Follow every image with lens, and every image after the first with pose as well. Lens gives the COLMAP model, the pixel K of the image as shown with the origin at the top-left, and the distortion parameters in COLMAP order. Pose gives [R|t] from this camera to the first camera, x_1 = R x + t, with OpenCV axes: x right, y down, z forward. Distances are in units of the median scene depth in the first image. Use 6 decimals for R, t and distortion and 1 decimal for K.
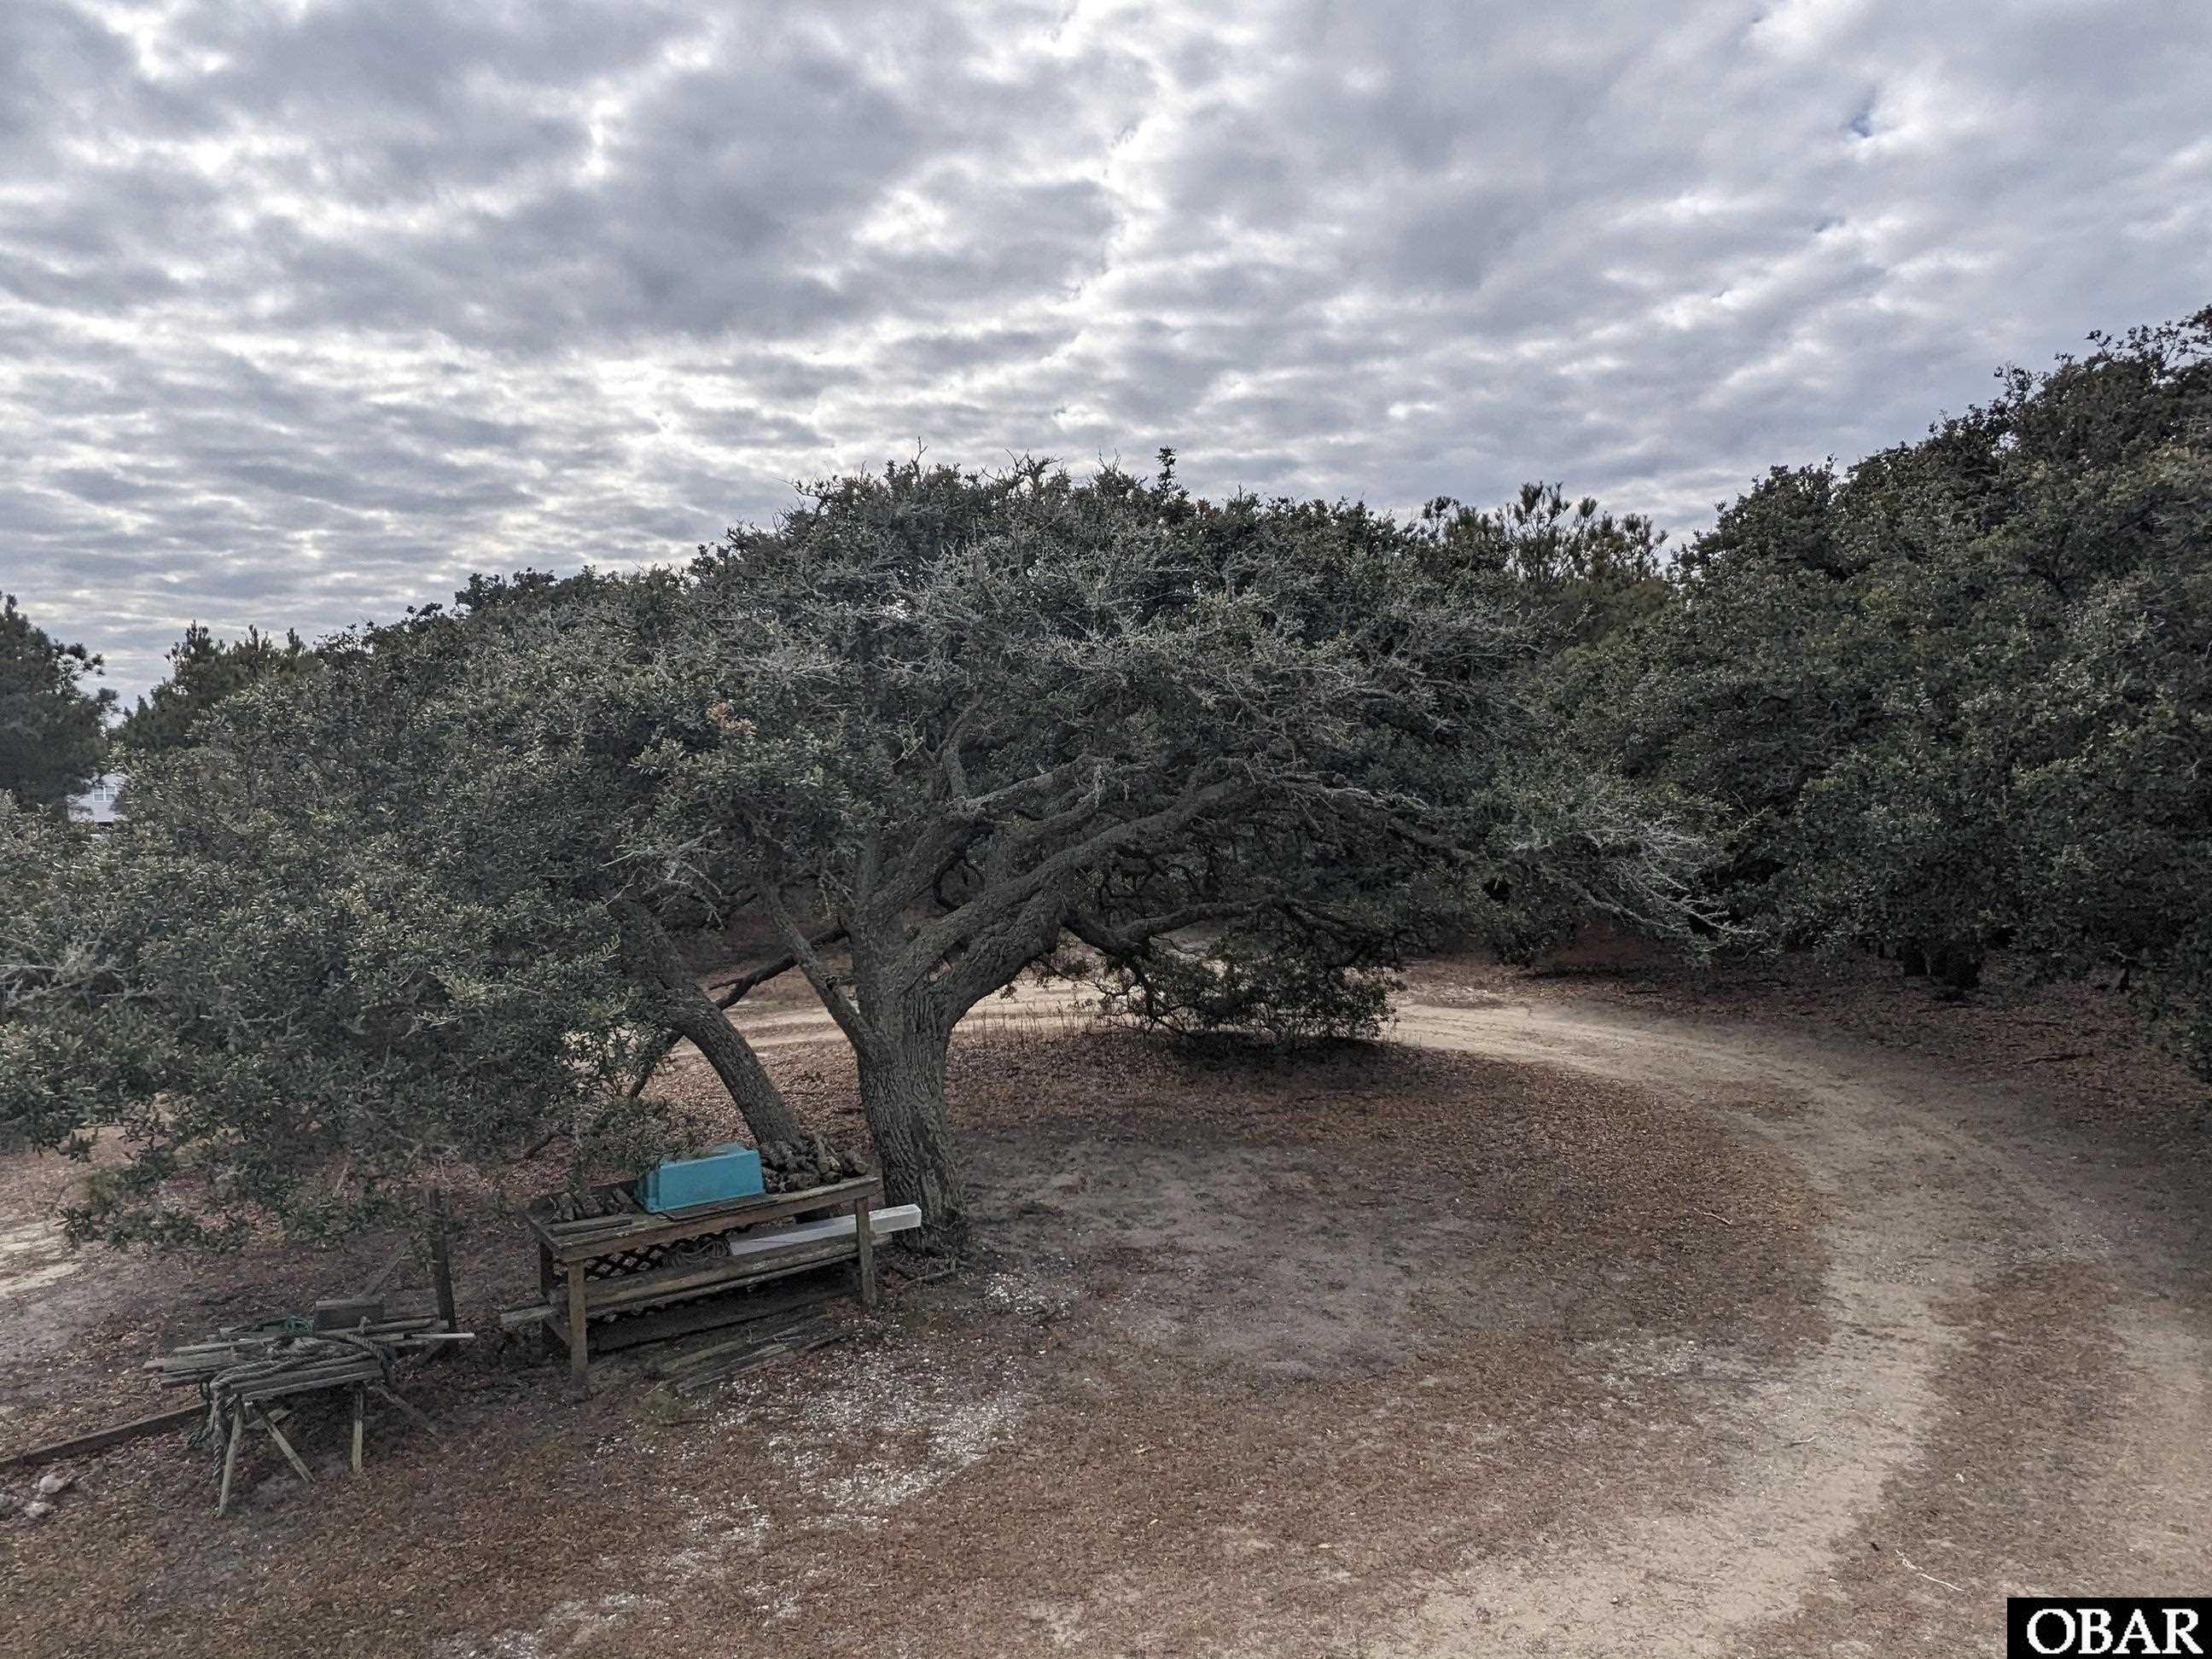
lens RADIAL K [[1441.6, 0, 1098.3], [0, 1441.6, 840.2], [0, 0, 1]] dist [0.000723, 0.002218]
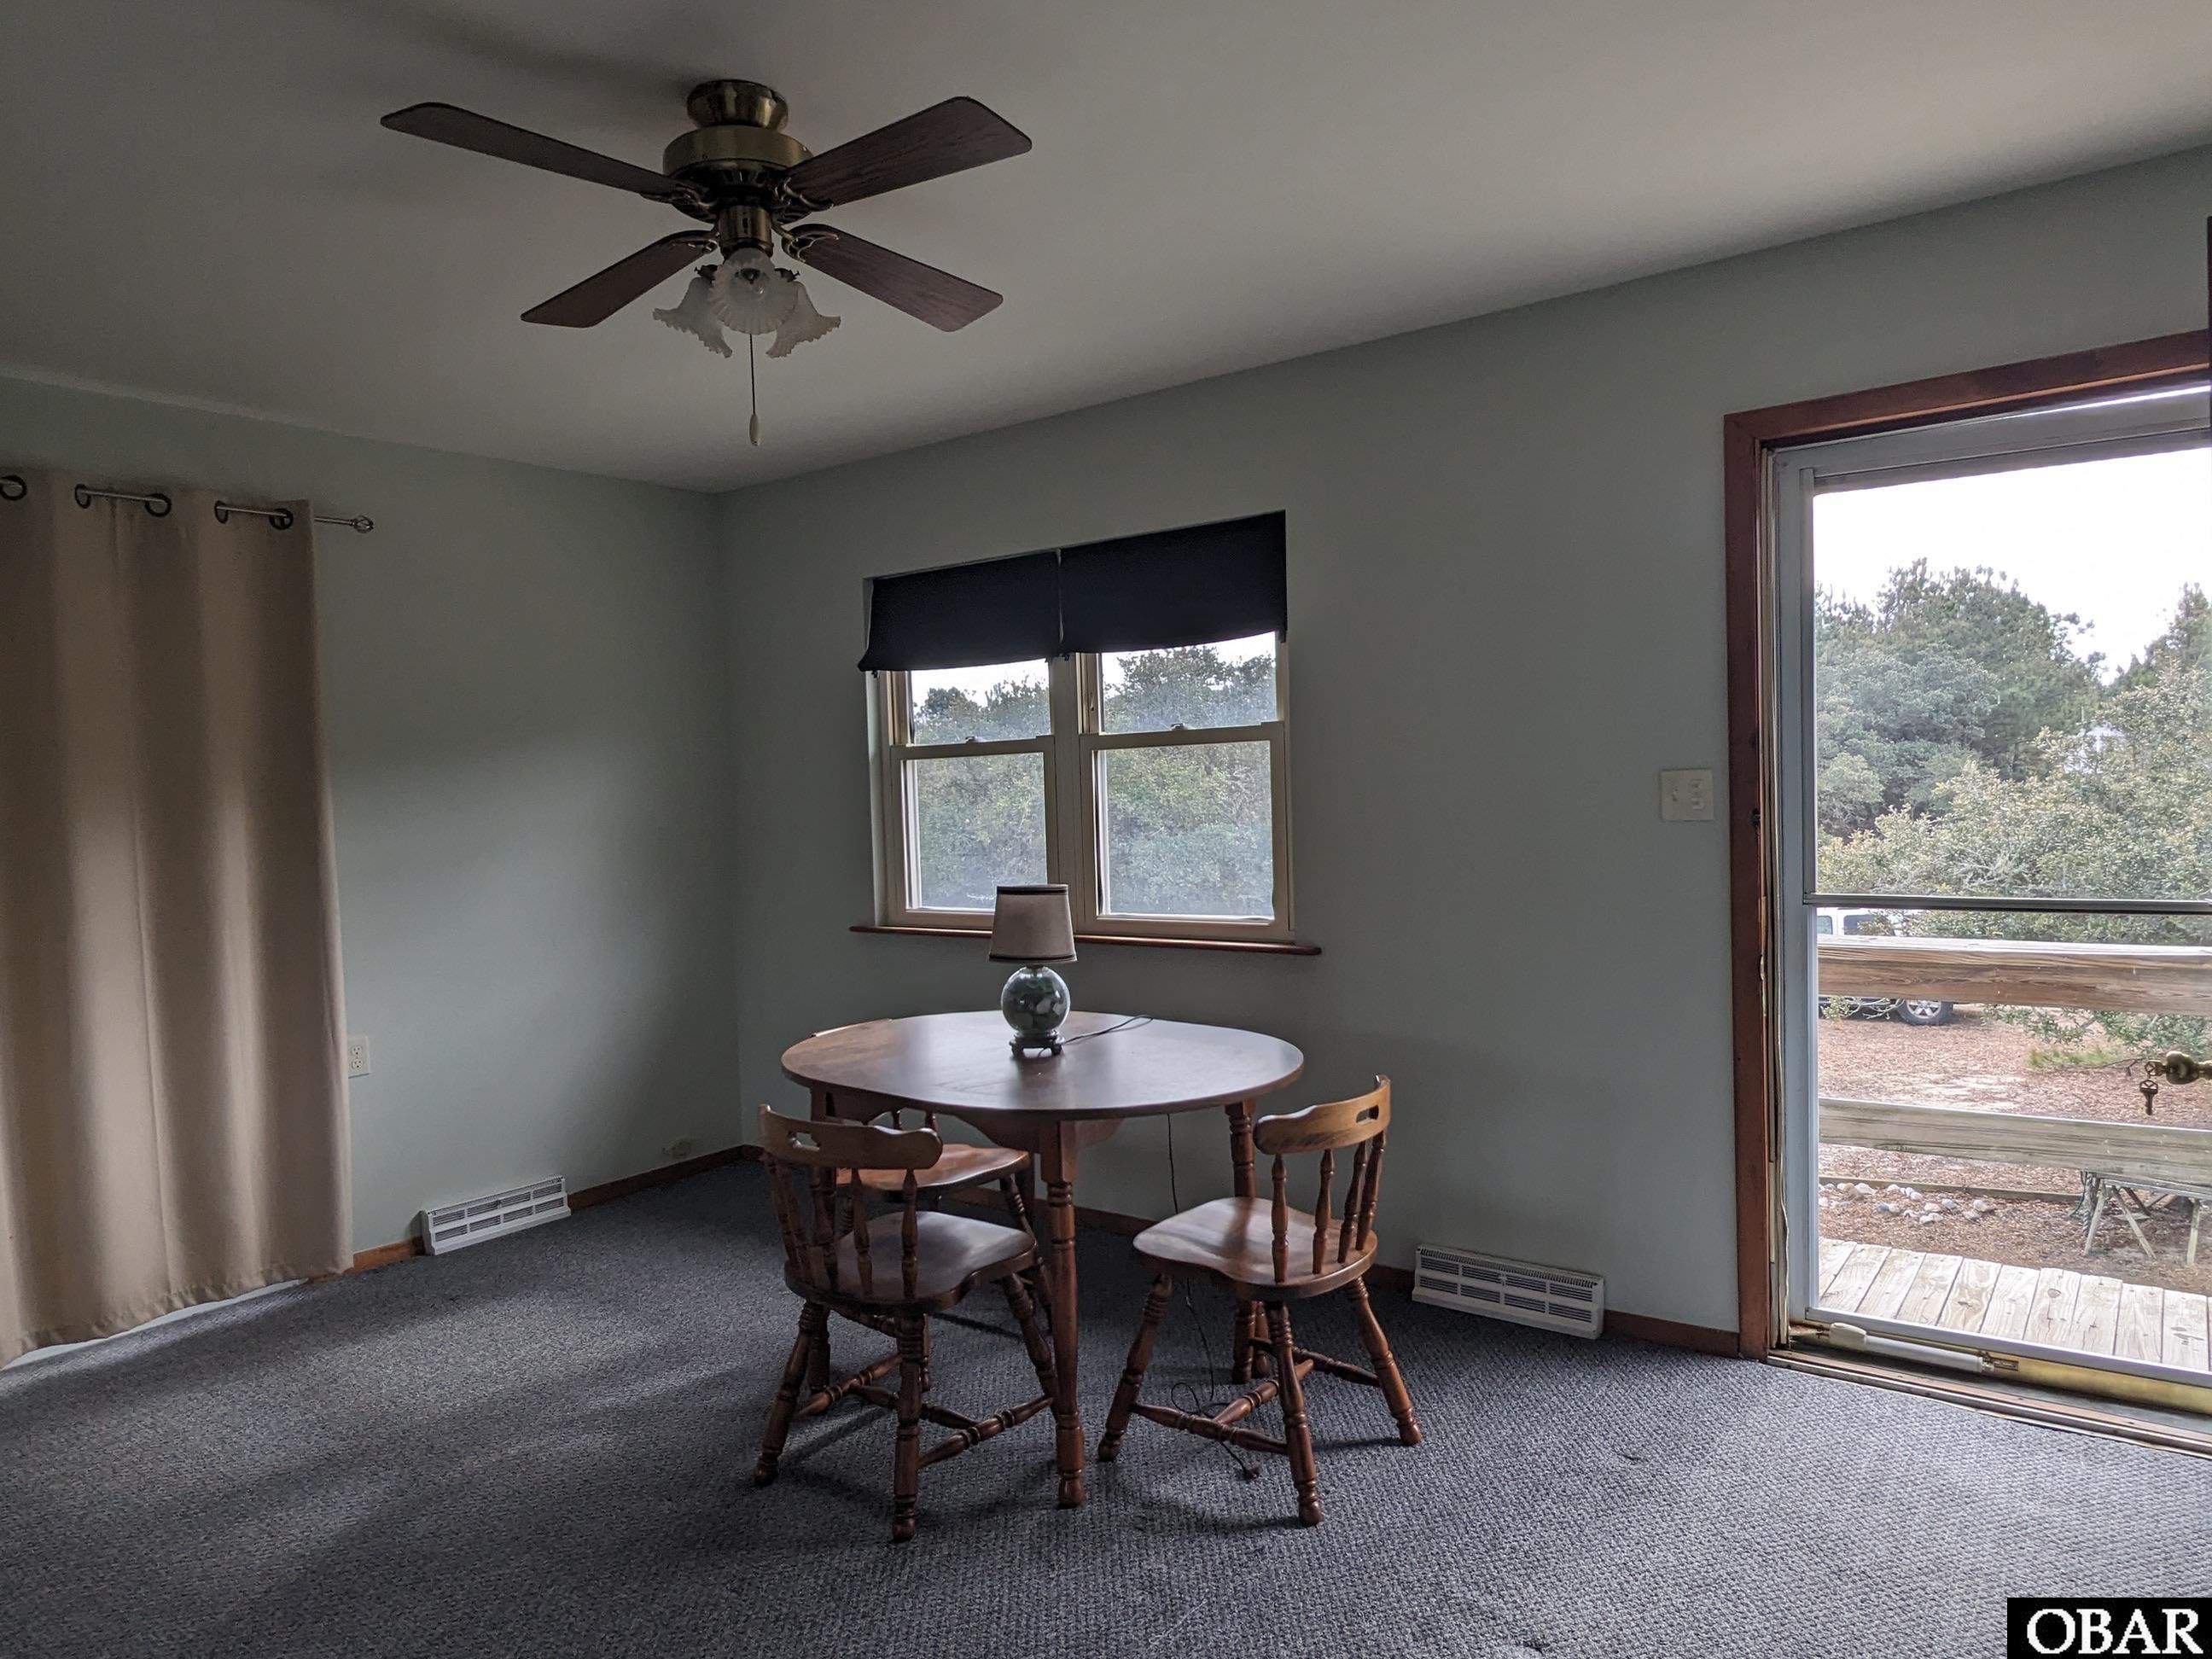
lens RADIAL K [[1441.6, 0, 1098.3], [0, 1441.6, 840.2], [0, 0, 1]] dist [0.000723, 0.002218]
pose [[0.350748, 0.052440, -0.935001, 0.366139], [-0.020283, 0.998622, 0.048399, -0.002745], [0.936250, 0.001989, 0.351328, -0.427014]]
